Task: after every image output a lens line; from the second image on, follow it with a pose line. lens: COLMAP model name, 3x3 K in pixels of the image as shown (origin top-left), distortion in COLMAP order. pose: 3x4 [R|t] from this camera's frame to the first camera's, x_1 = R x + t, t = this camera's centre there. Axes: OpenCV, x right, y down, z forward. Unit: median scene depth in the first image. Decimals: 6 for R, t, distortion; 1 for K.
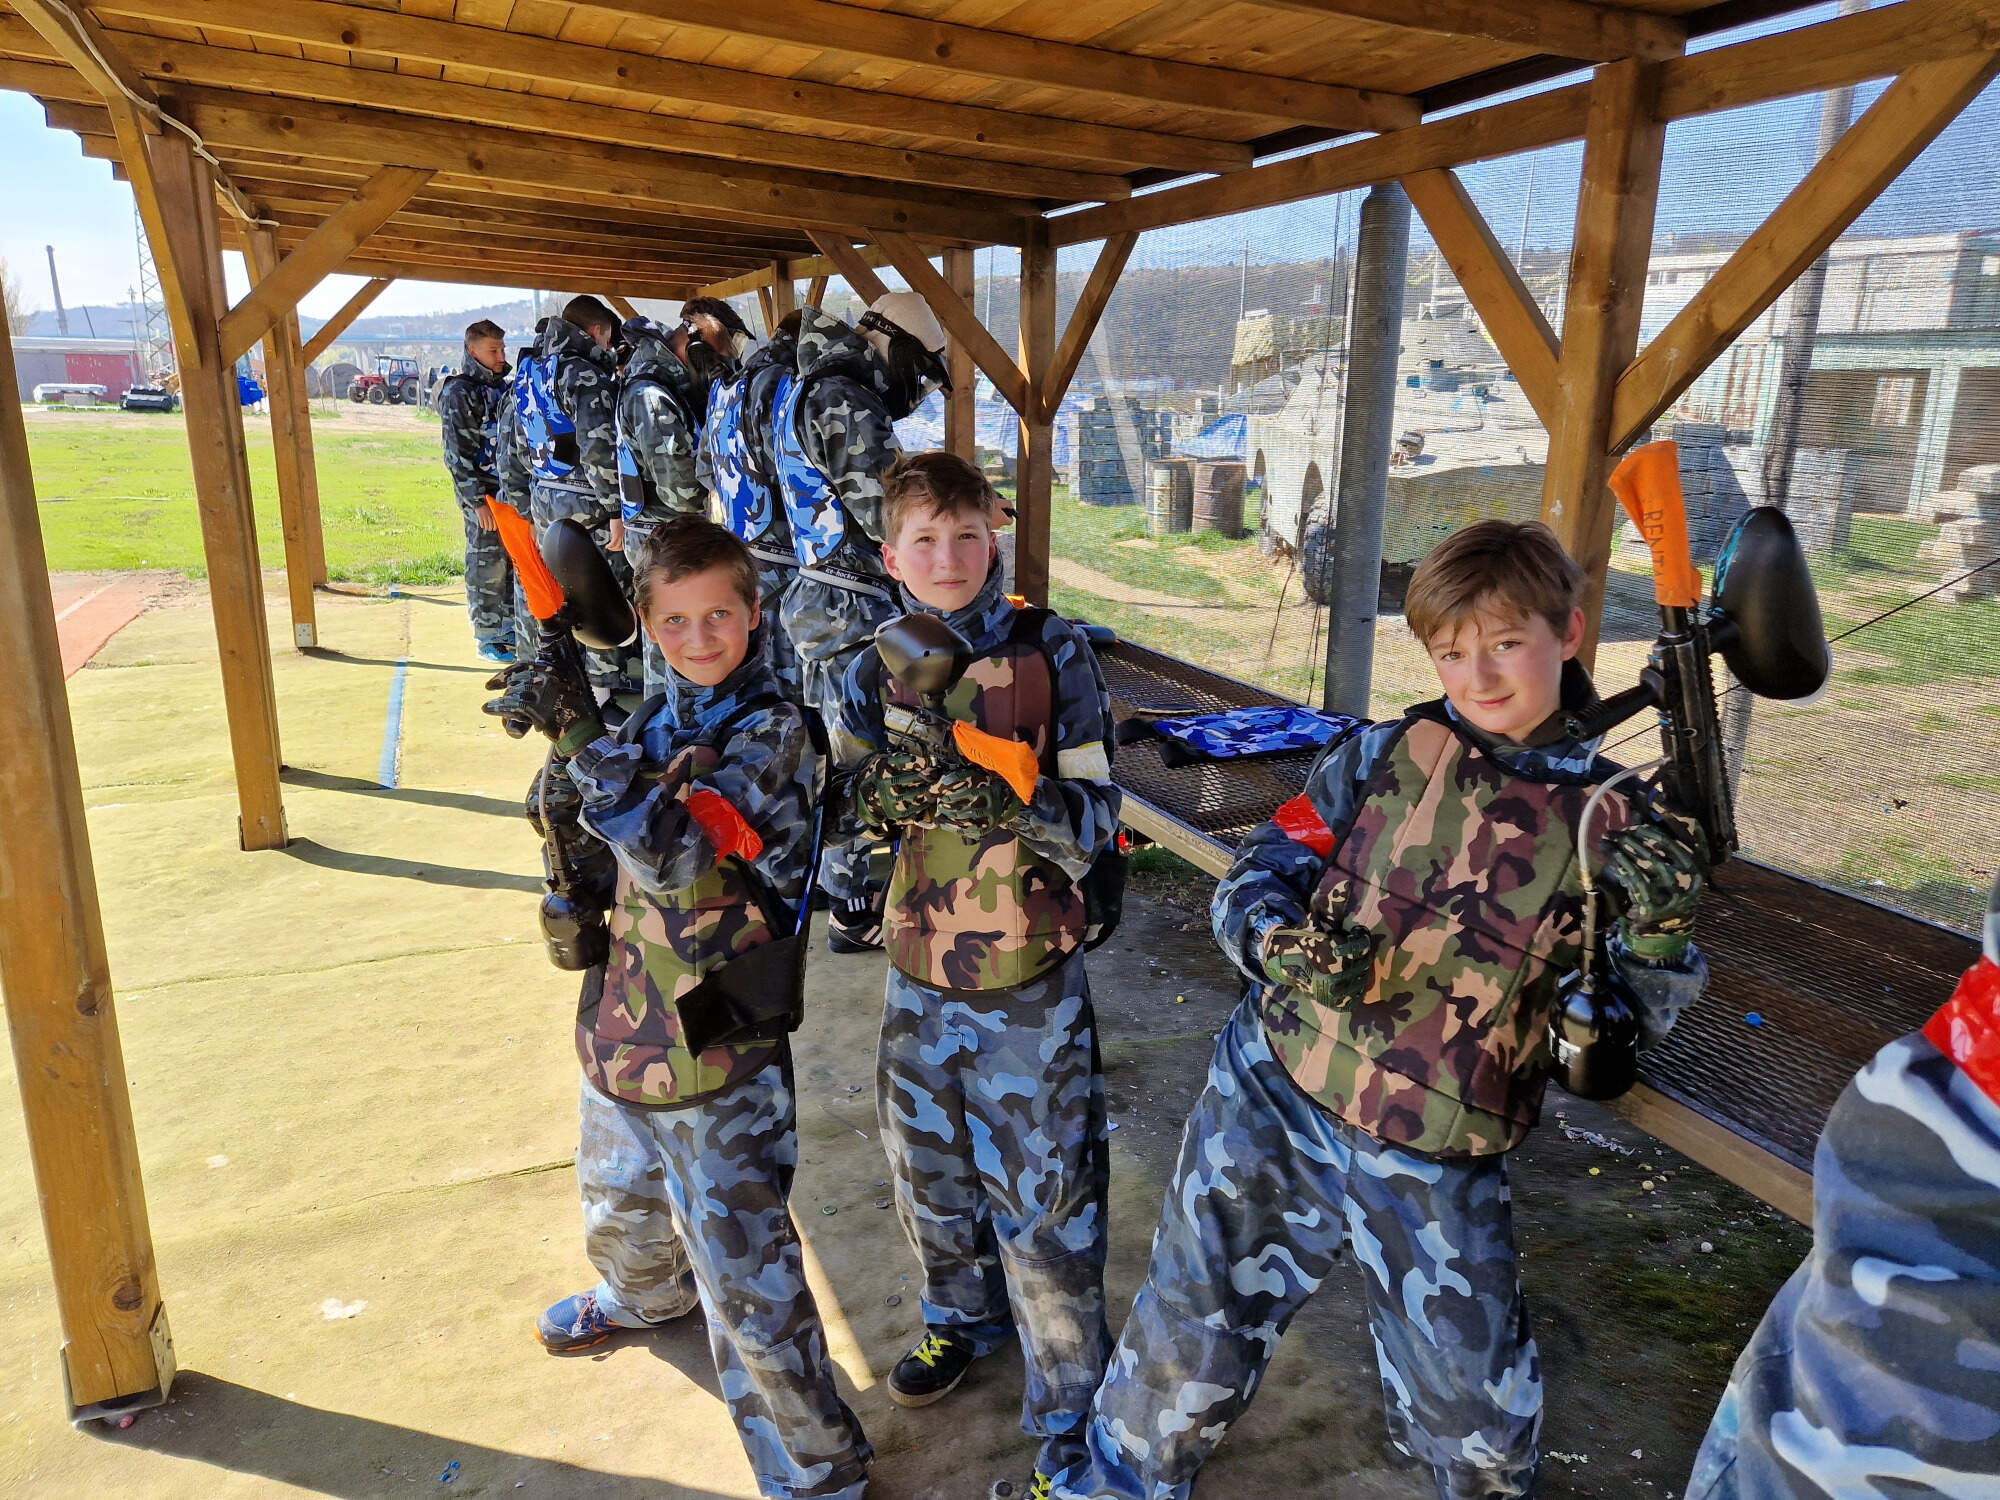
lens RADIAL K [[1397.1, 0, 988.0], [0, 1397.1, 755.0], [0, 0, 1]] dist [0.094489, -0.073803]
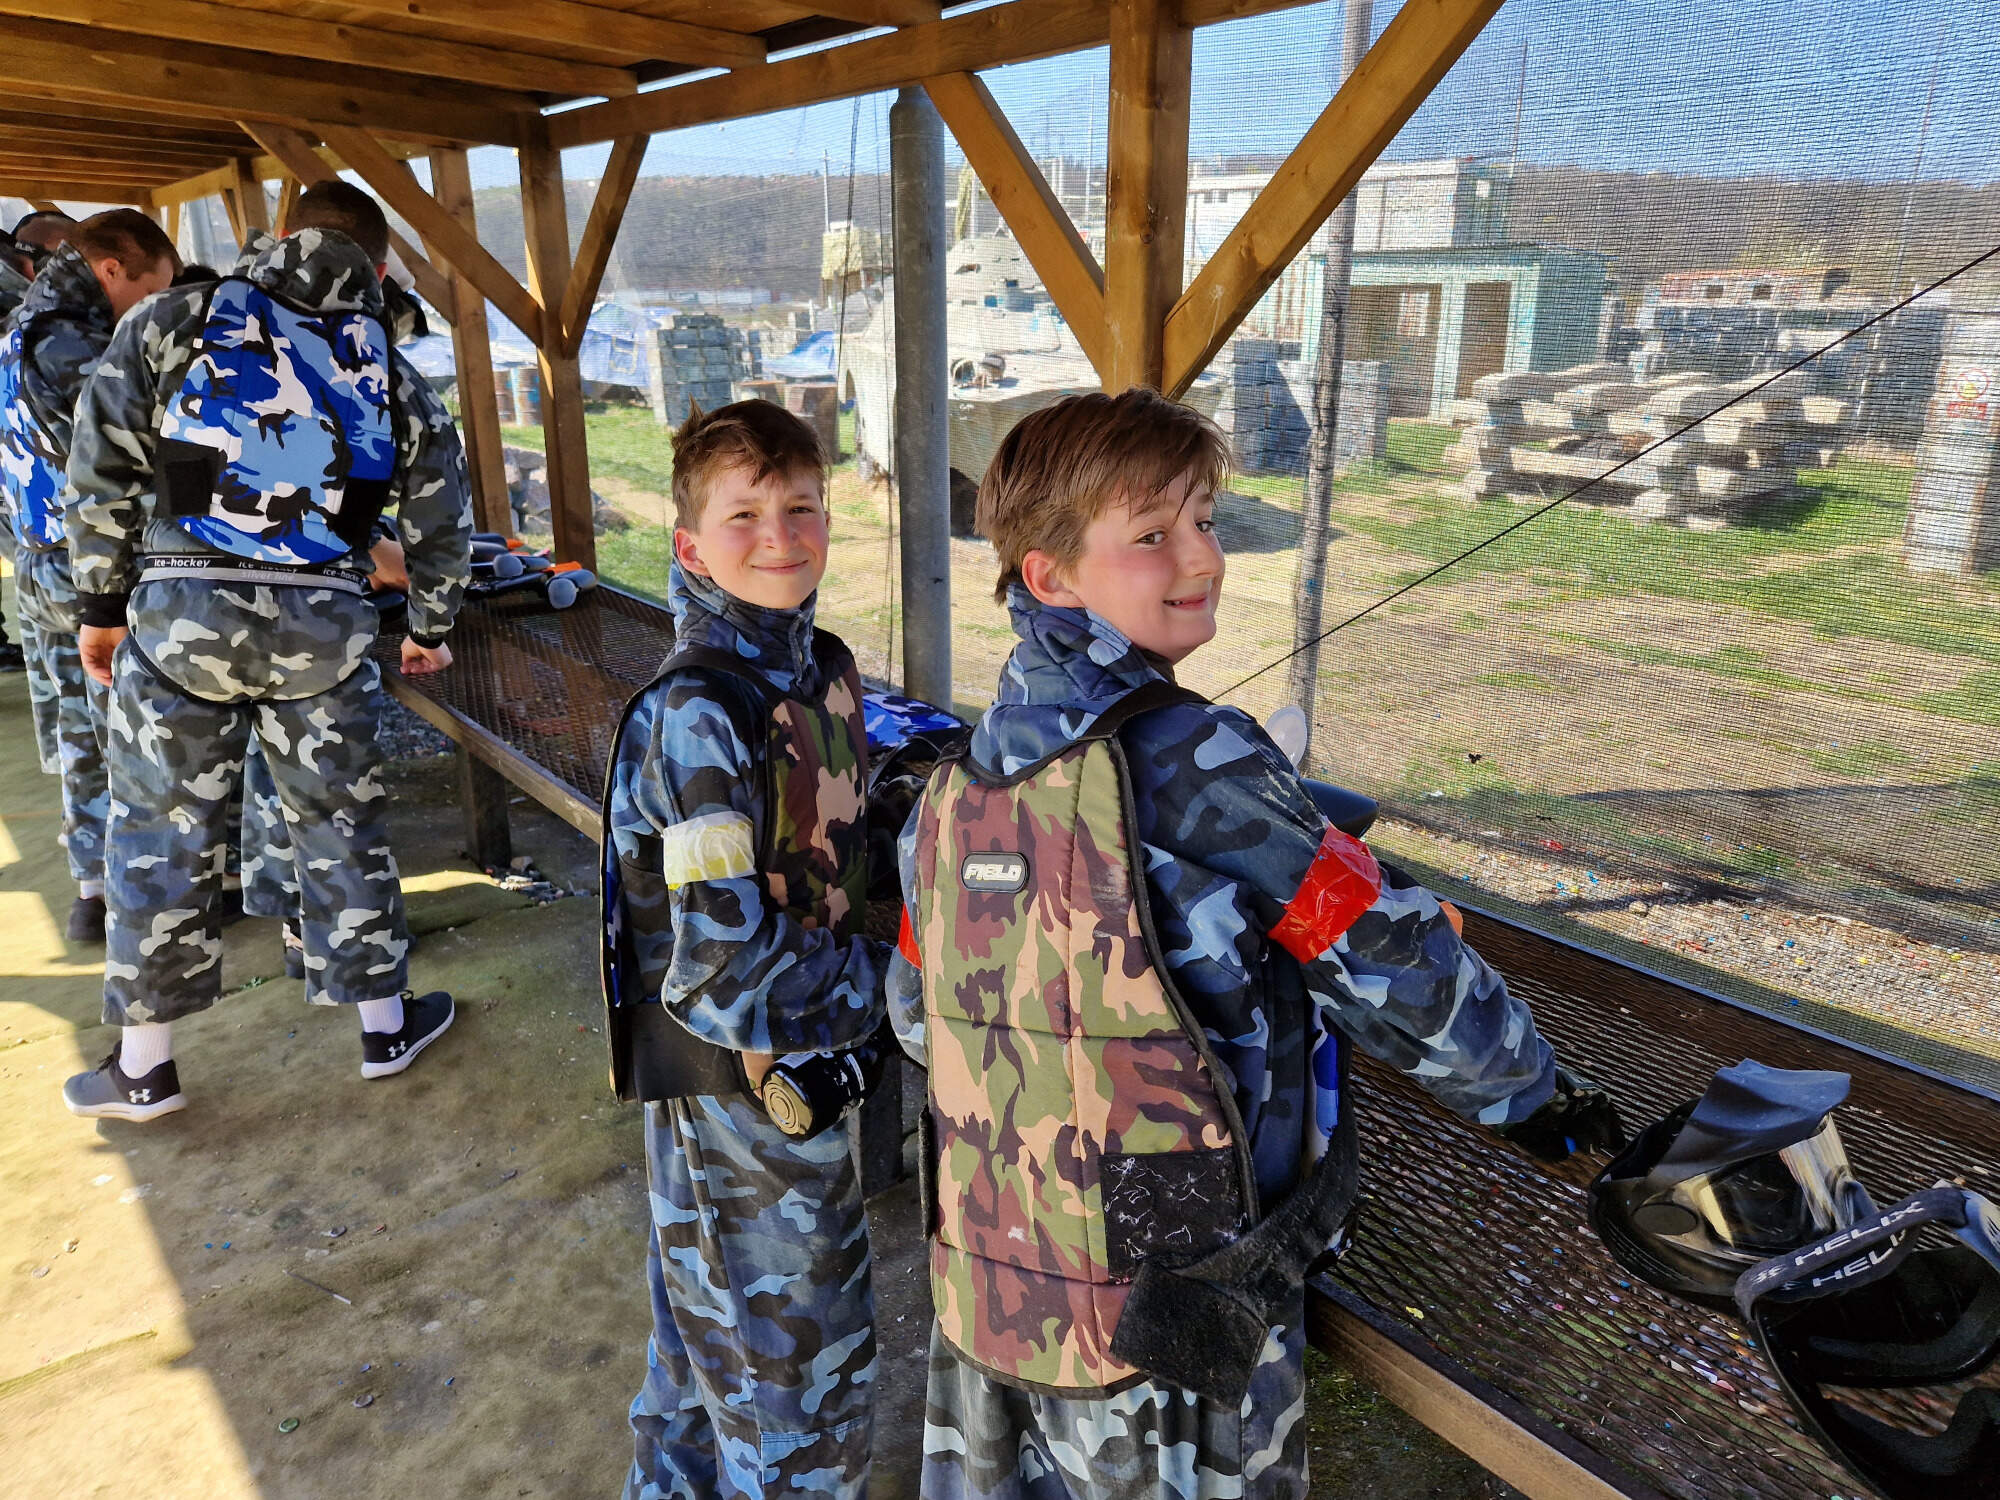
lens RADIAL K [[1385.2, 0, 999.0], [0, 1385.2, 721.3], [0, 0, 1]] dist [0.077076, -0.067237]
pose [[0.962159, -0.087960, 0.257901, 0.049331], [0.077731, 0.995739, 0.049614, -0.033695], [-0.261166, -0.027689, 0.964897, 0.092130]]
